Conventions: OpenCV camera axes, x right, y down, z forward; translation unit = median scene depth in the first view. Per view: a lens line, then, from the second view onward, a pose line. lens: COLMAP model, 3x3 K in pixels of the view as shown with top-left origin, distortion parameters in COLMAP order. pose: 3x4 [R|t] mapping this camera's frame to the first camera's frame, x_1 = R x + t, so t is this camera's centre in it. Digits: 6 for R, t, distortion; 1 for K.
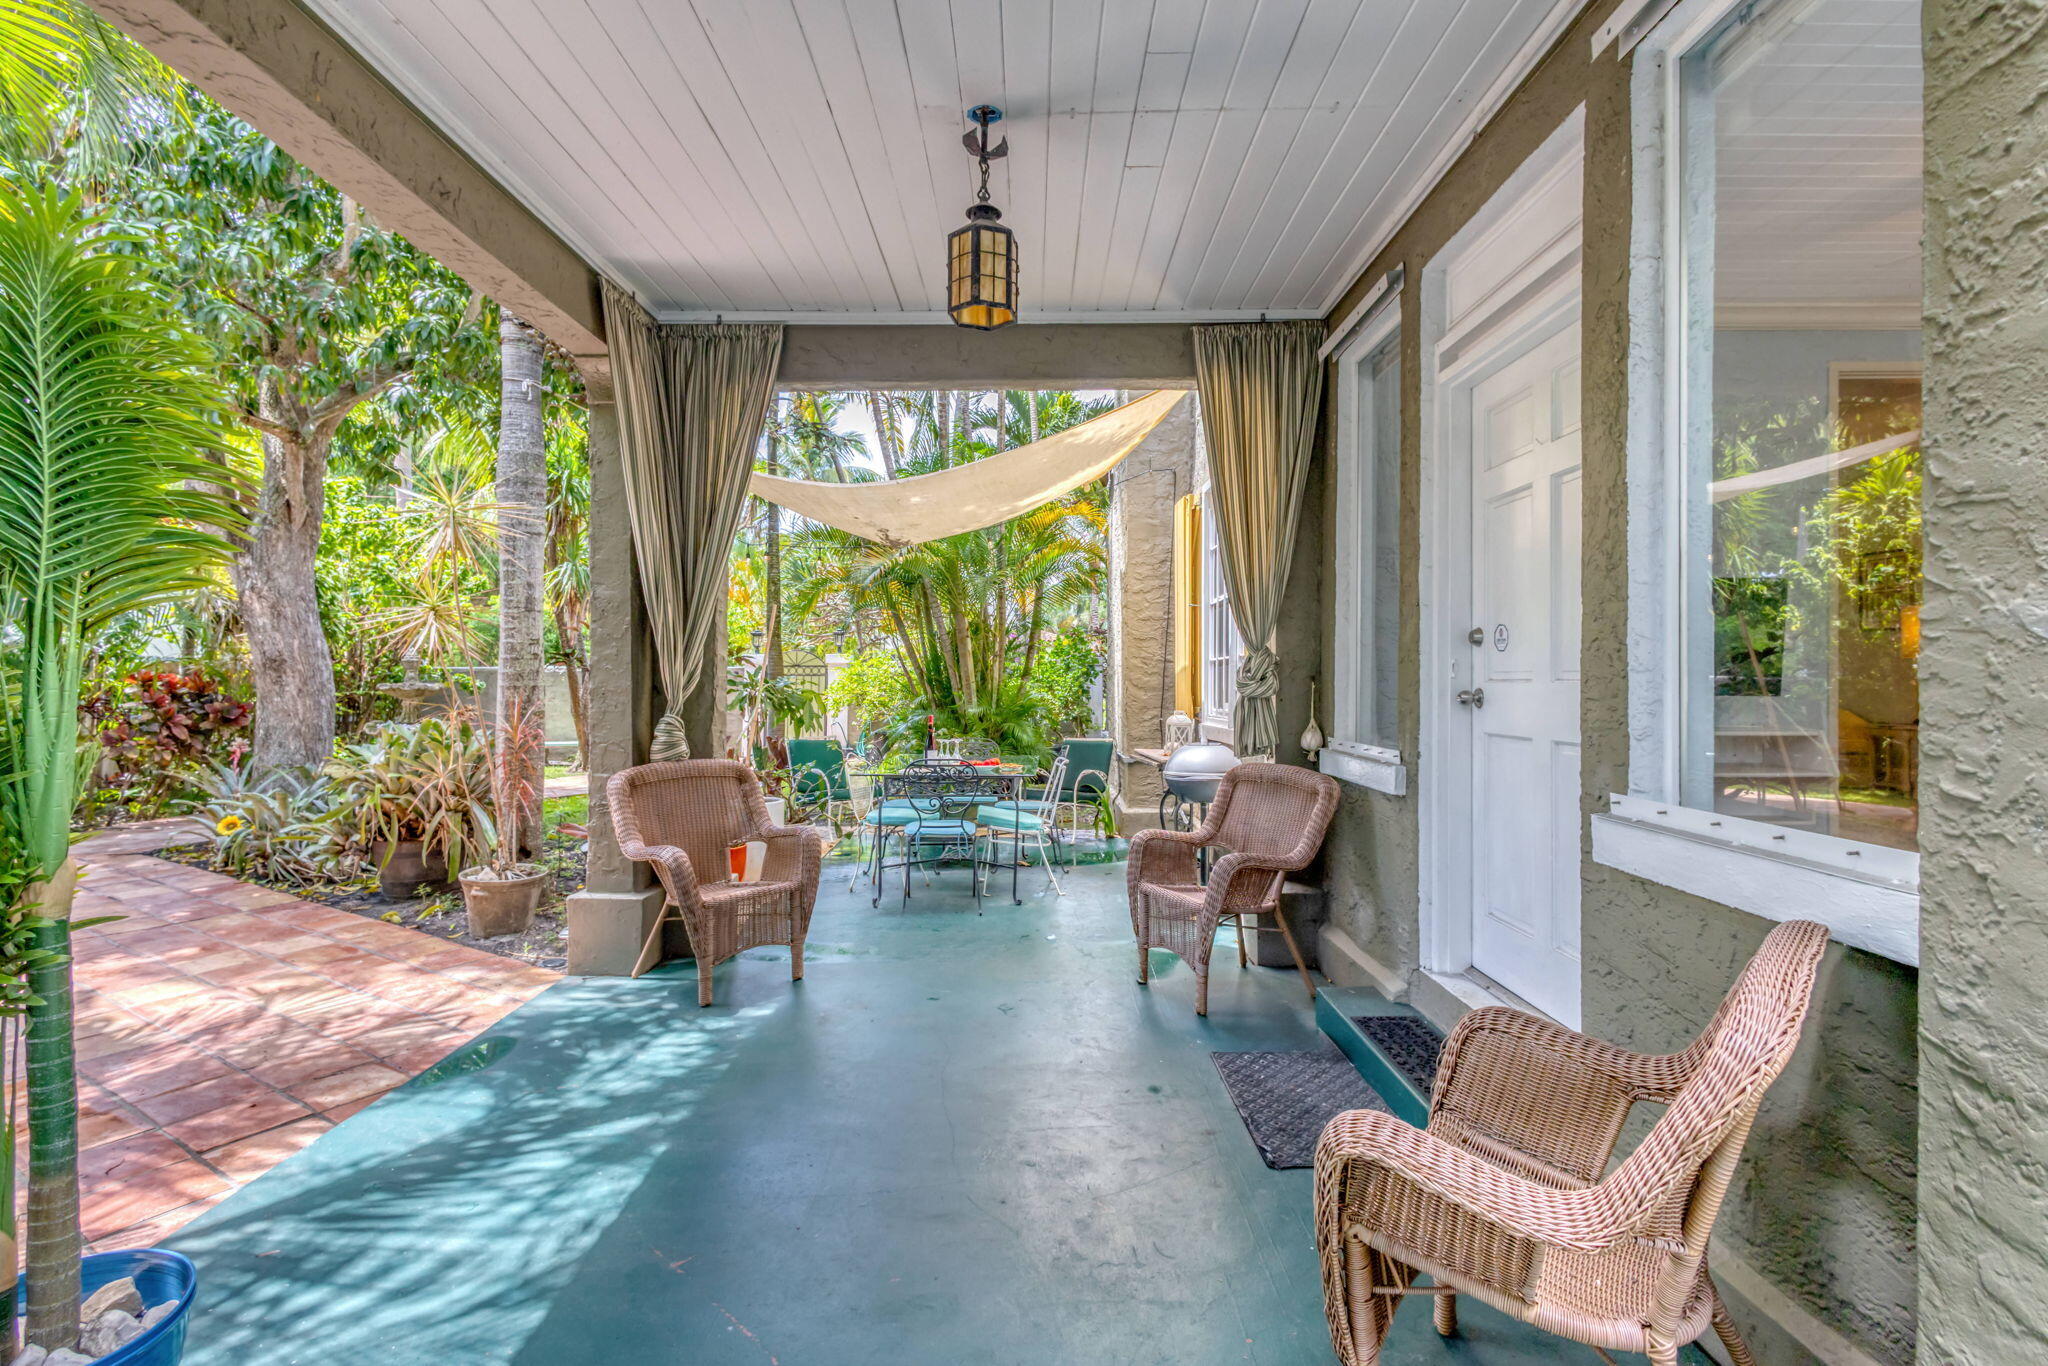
lens RADIAL K [[946.9, 0, 1022.7], [0, 946.9, 676.3], [0, 0, 1]] dist [0.009773, -0.001220]
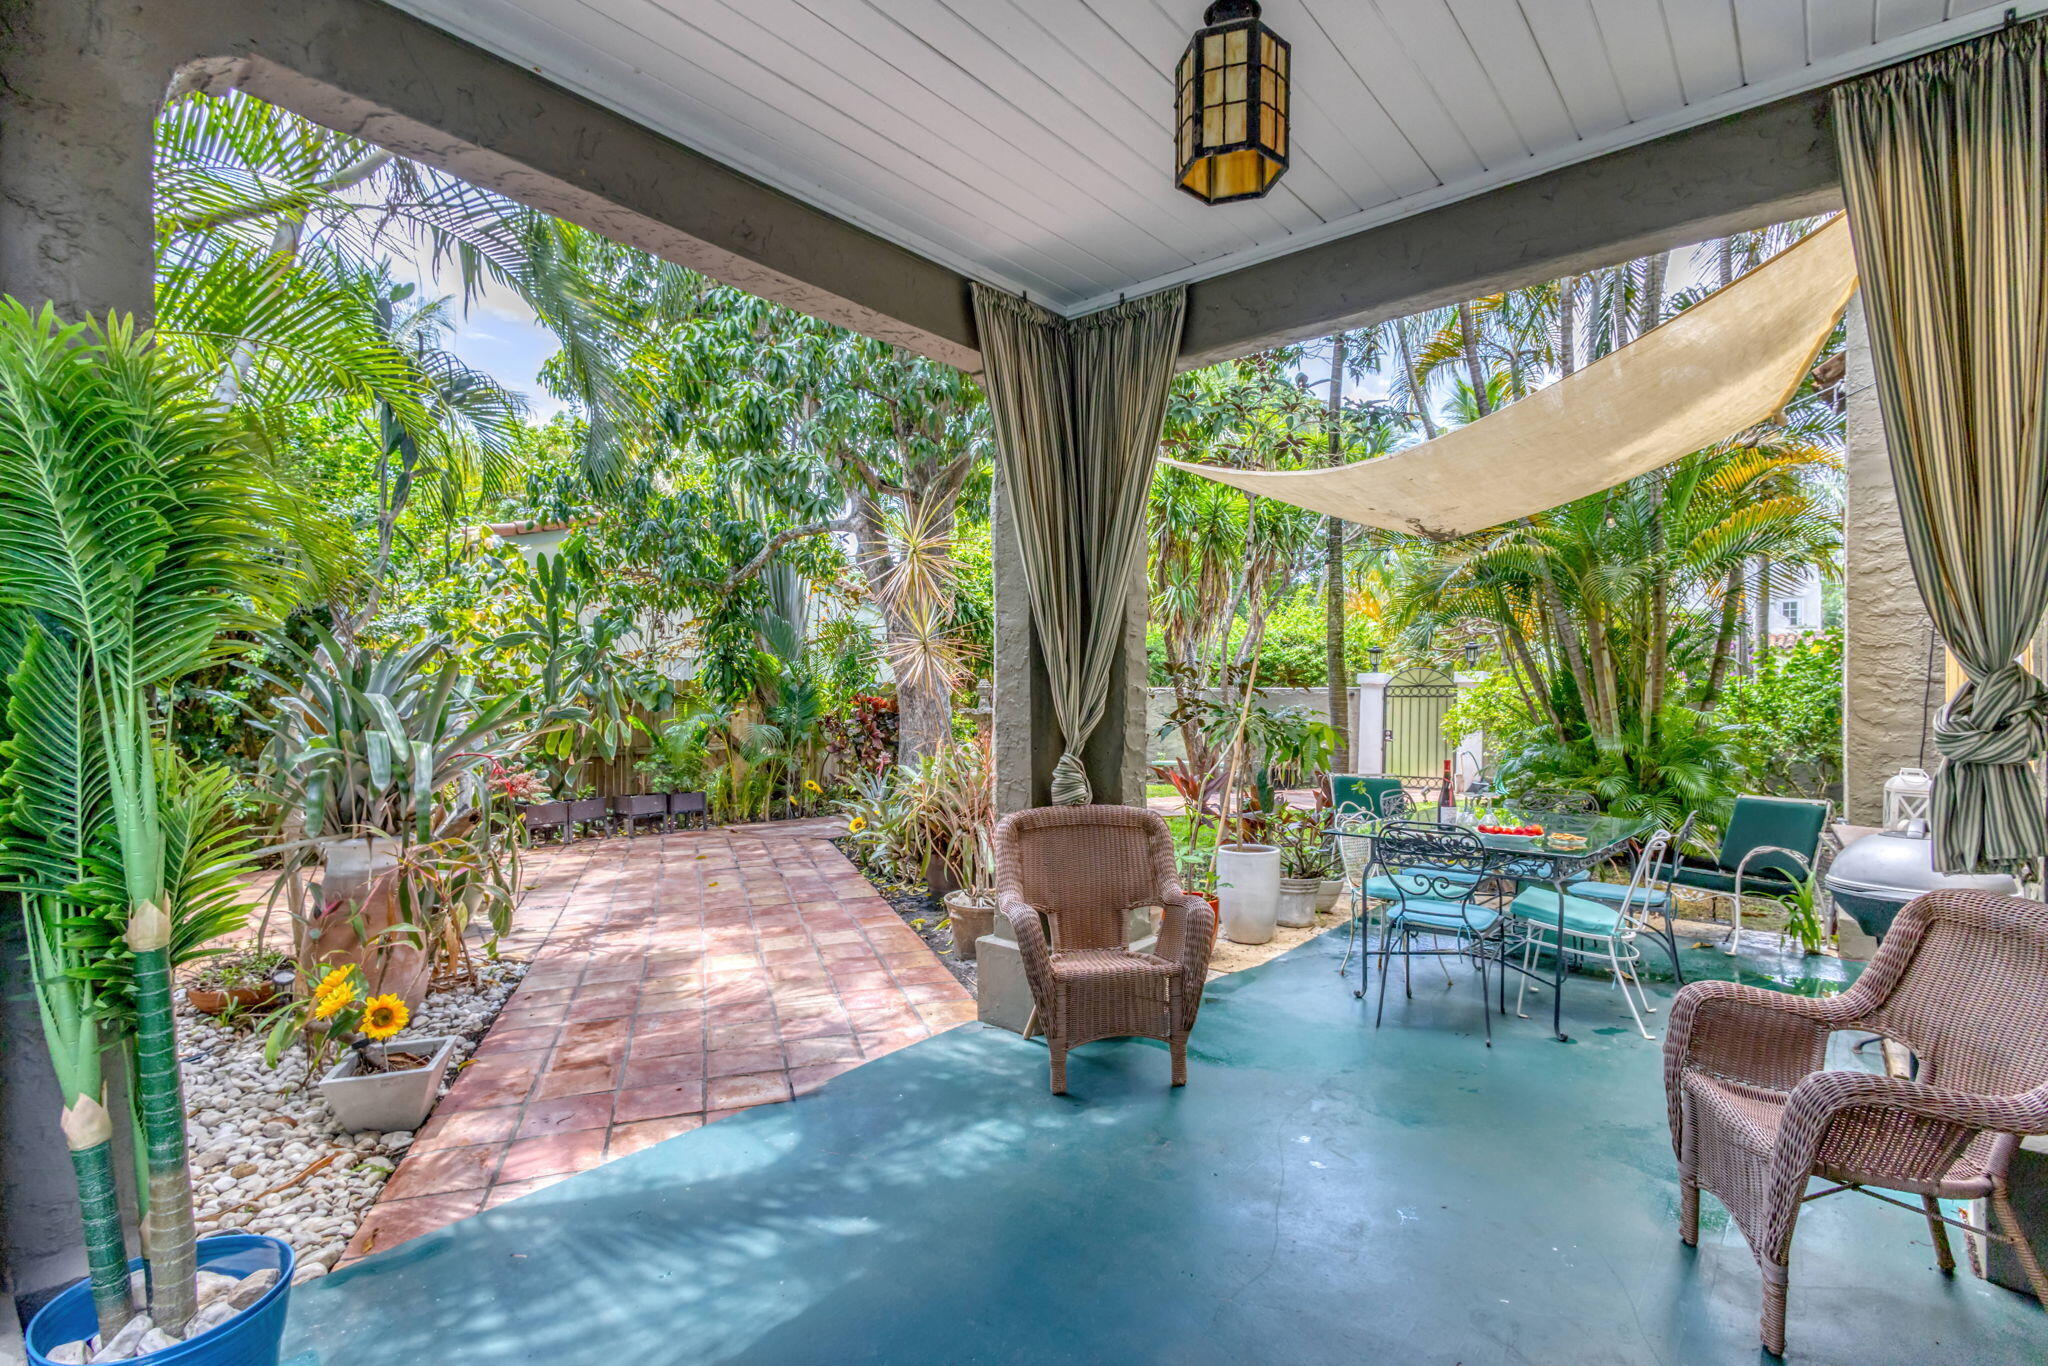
lens RADIAL K [[975.3, 0, 1021.4], [0, 975.3, 700.8], [0, 0, 1]] dist [0.009577, -0.002814]
pose [[0.775240, 0.003599, -0.631657, 0.180660], [0.001439, 0.999971, 0.007464, -0.016476], [0.631665, -0.006695, 0.775212, 0.258615]]
